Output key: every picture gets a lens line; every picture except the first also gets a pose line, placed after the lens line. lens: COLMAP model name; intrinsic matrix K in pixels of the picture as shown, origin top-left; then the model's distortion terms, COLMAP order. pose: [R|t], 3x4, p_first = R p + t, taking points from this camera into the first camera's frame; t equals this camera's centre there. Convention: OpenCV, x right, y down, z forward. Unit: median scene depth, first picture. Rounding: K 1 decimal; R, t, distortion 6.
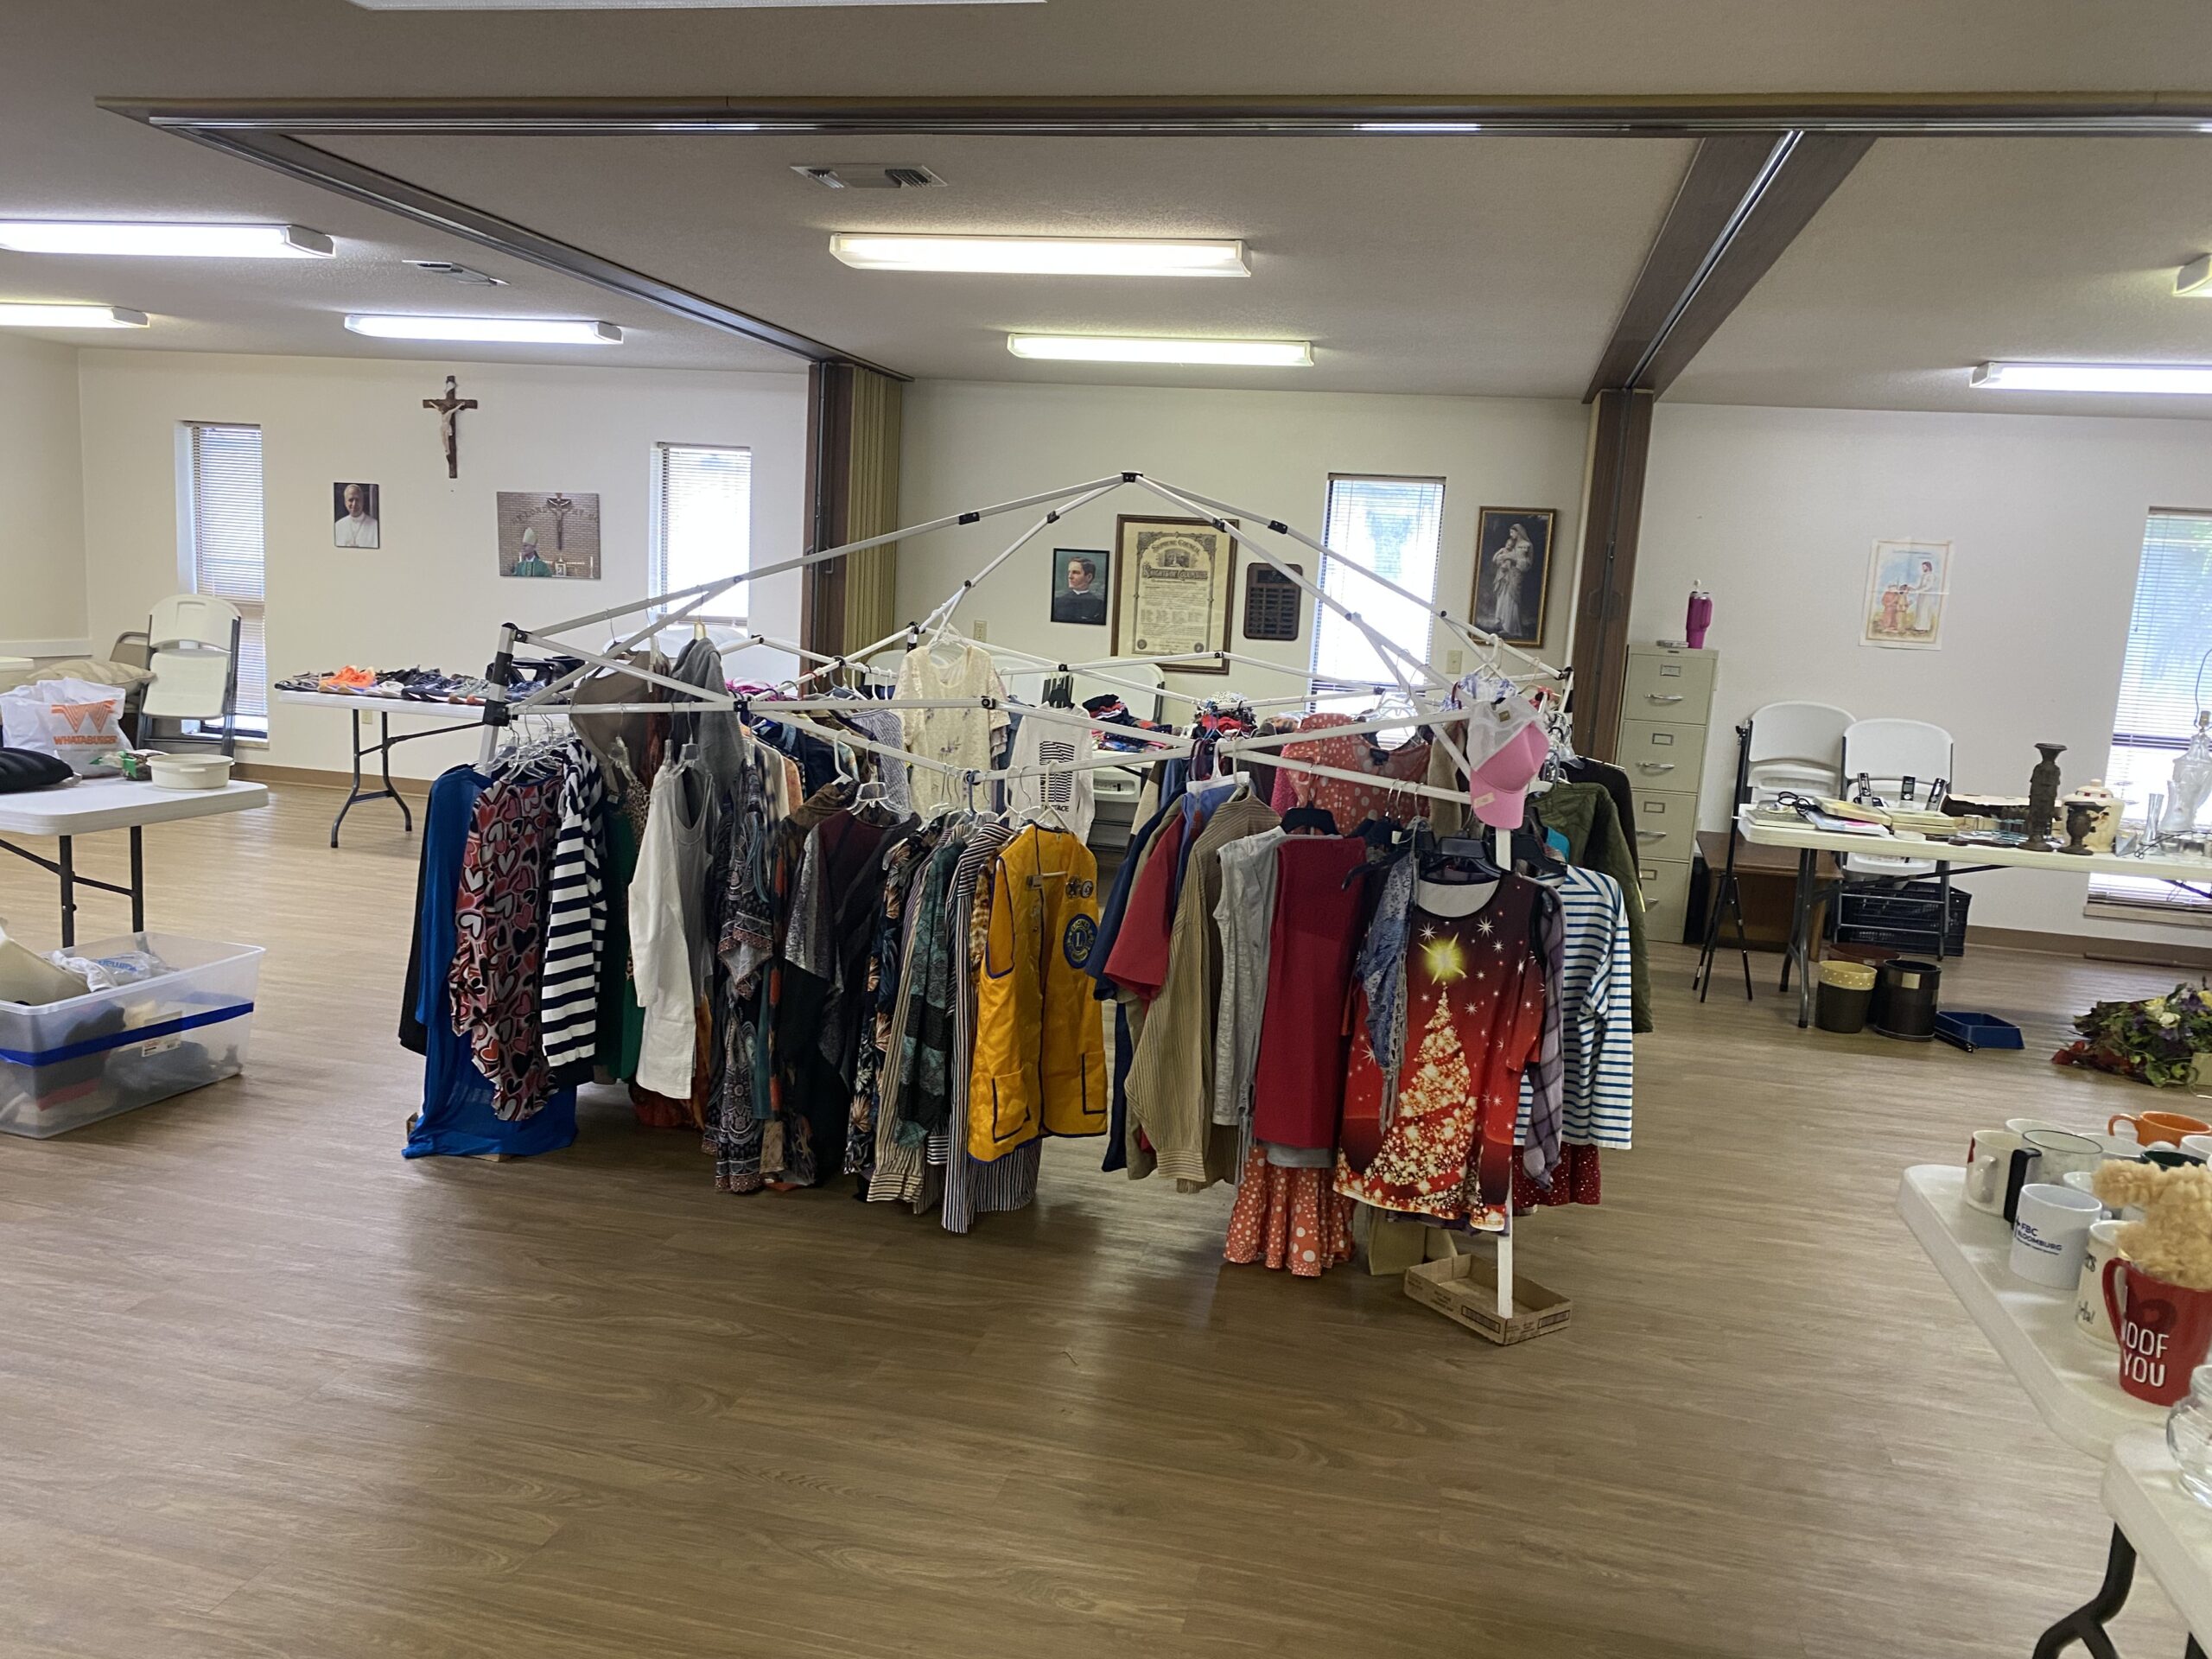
lens RADIAL K [[1663.5, 0, 1107.7], [0, 1663.5, 839.1], [0, 0, 1]] dist [0.005607, -0.012958]
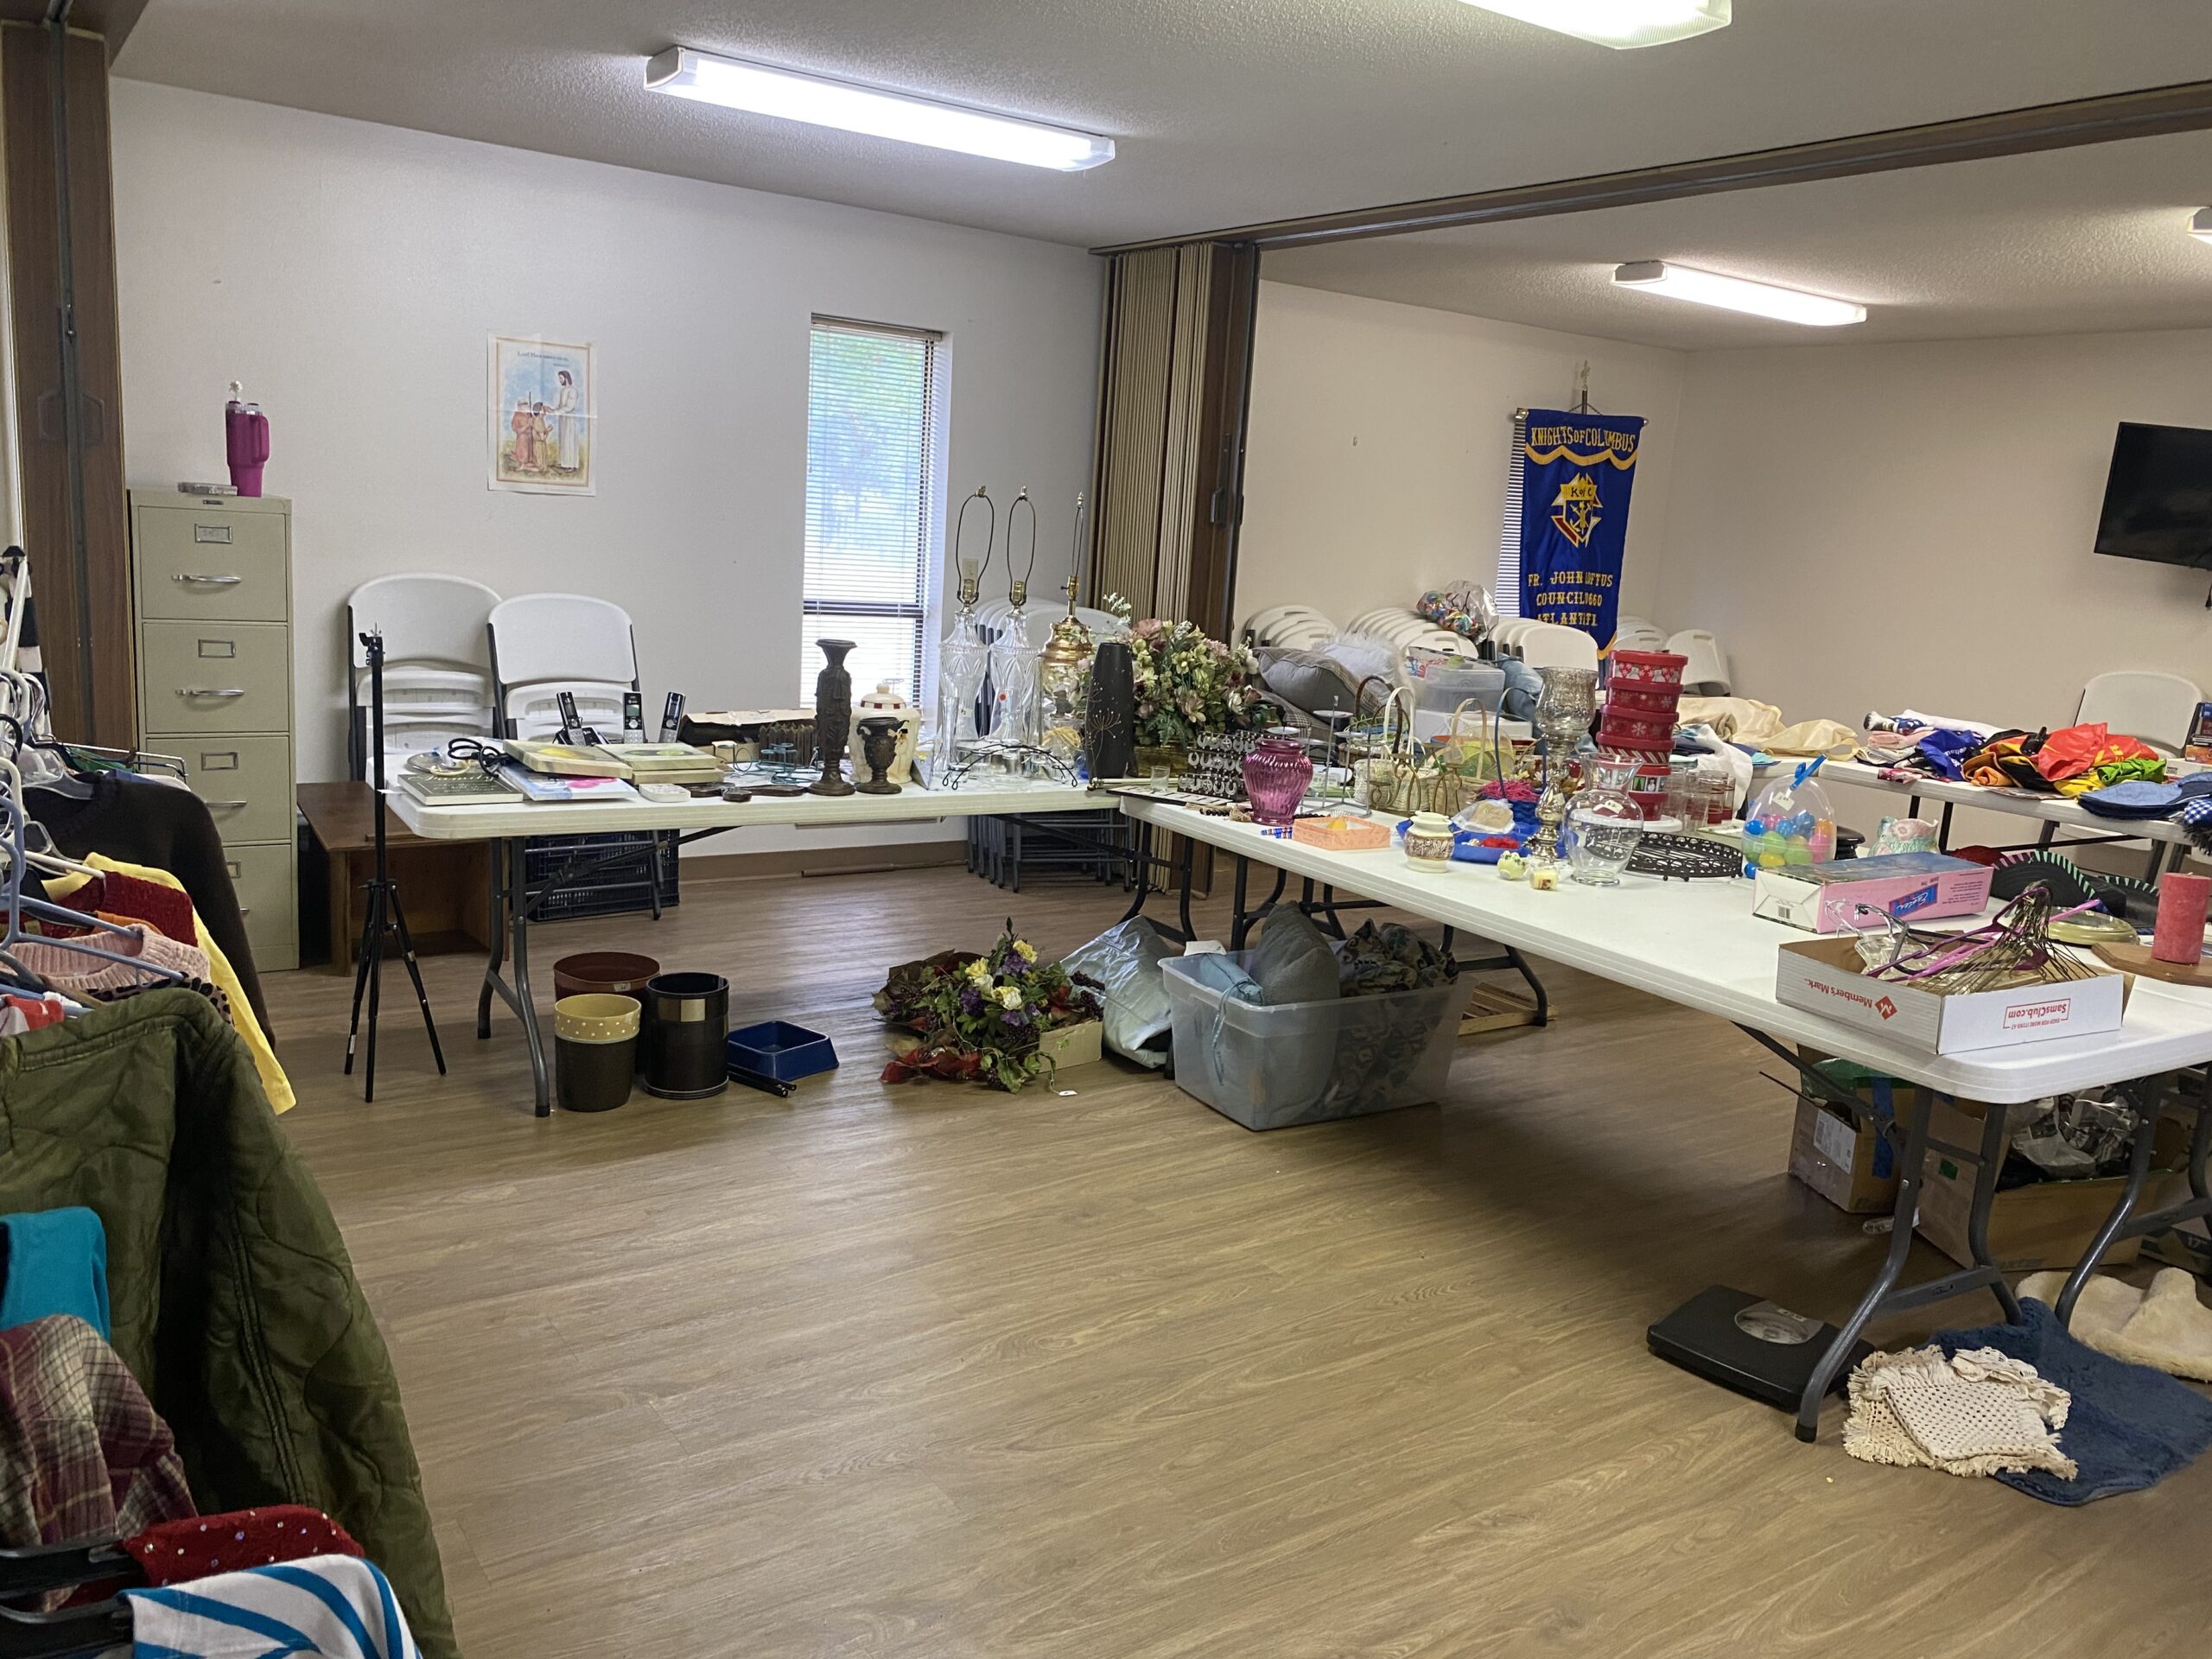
lens RADIAL K [[1663.5, 0, 1116.8], [0, 1663.5, 838.9], [0, 0, 1]] dist [0.005607, -0.012958]
pose [[0.667210, -0.156281, 0.728290, 0.106653], [0.084828, 0.987323, 0.134153, -0.048006], [-0.740024, -0.027729, 0.672009, 0.370374]]
